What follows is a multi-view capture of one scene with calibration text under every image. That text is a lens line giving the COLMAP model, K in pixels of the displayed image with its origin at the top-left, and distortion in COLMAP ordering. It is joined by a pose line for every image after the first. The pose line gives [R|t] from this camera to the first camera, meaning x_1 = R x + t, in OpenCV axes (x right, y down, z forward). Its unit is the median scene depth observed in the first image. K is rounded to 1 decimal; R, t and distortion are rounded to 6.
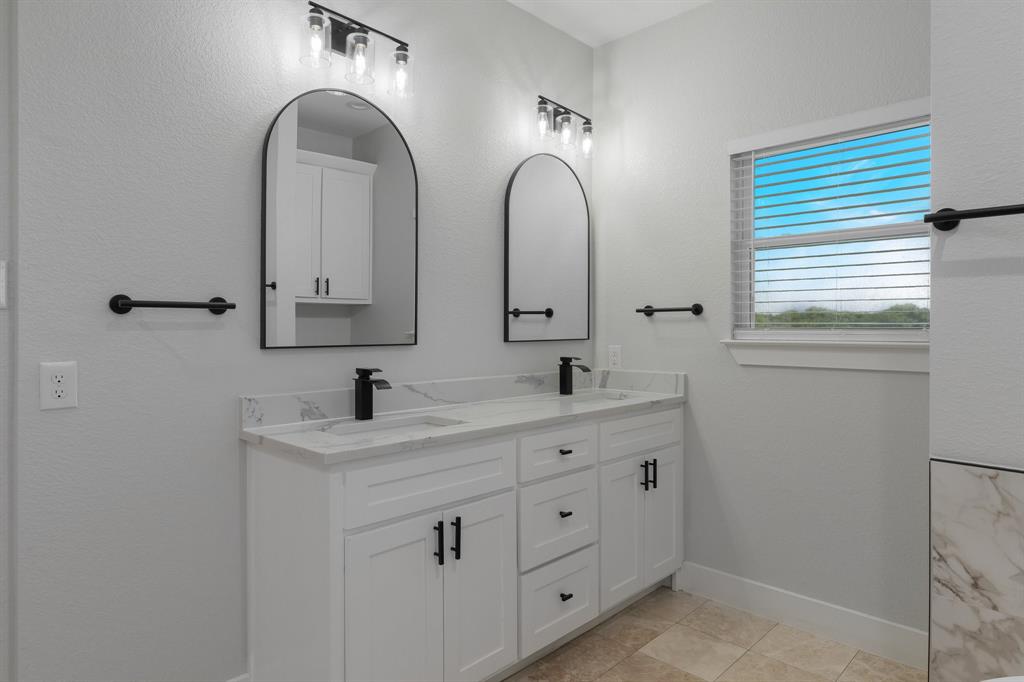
lens RADIAL K [[604.1, 0, 511.1], [0, 604.1, 332.5], [0, 0, 1]] dist [0.000658, -0.000110]
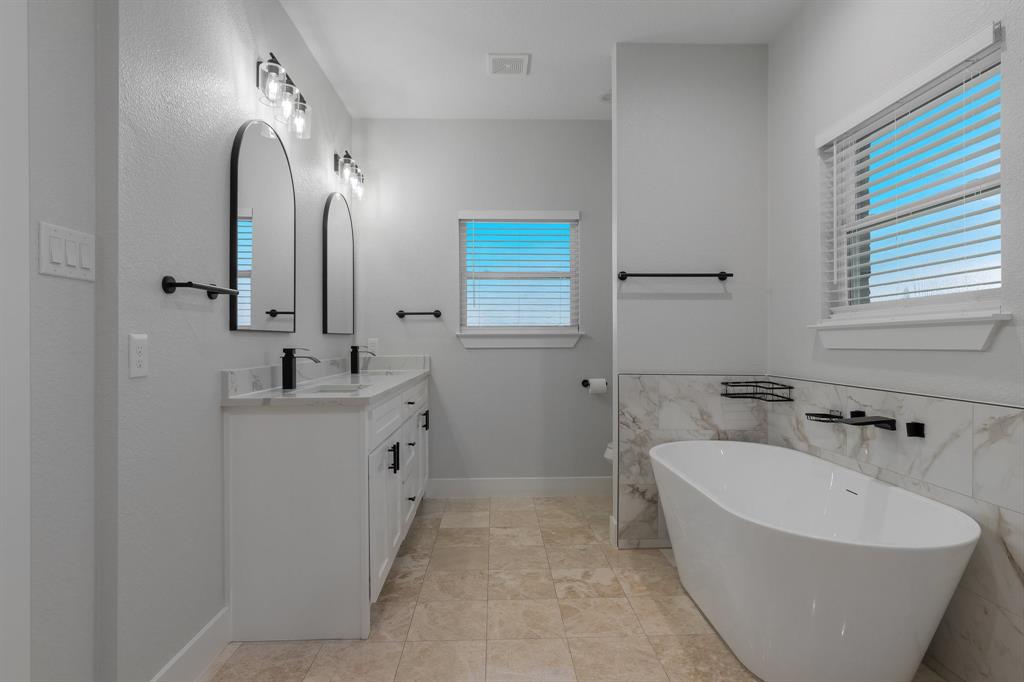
lens RADIAL K [[534.3, 0, 512.0], [0, 534.3, 341.0], [0, 0, 1]] dist [0.002217, 0.000210]
pose [[0.688294, -0.001411, 0.725431, -0.655153], [0.007219, 0.999962, -0.004905, 0.046878], [-0.725396, 0.008613, 0.688278, -0.097037]]
